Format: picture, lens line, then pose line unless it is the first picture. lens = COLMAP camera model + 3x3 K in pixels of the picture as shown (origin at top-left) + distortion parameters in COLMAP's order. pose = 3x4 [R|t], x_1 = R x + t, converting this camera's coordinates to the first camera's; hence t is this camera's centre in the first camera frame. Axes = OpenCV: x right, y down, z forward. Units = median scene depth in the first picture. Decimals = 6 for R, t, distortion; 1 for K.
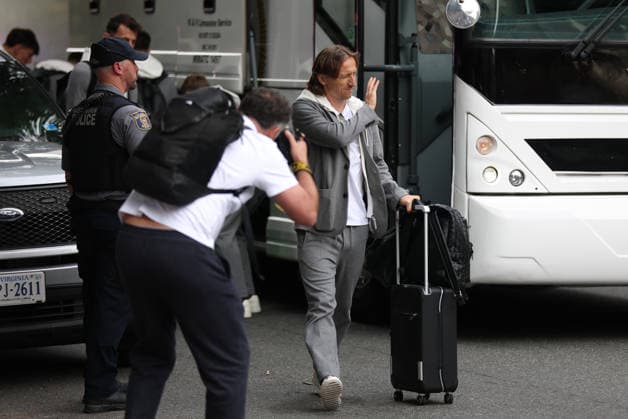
lens RADIAL K [[2856.6, 0, 314.0], [0, 2856.6, 209.5], [0, 0, 1]] dist [0.224824, 4.918233]
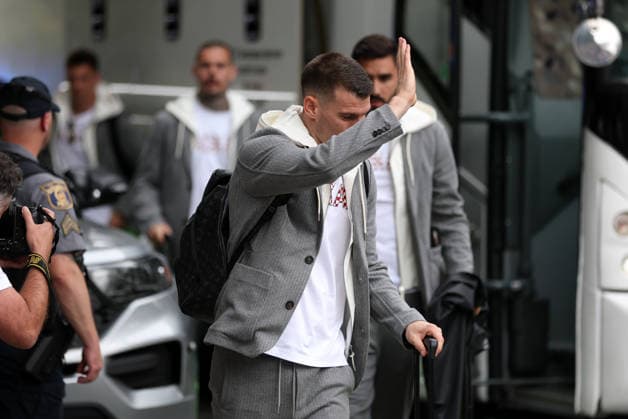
lens RADIAL K [[3062.9, 0, 363.3], [0, 3062.9, 207.1], [0, 0, 1]] dist [0.803532, -5.900896]
pose [[0.999737, 0.012766, -0.019067, 0.007760], [-0.013169, 0.999689, -0.021174, -0.009249], [0.018790, 0.021419, 0.999594, 0.208991]]
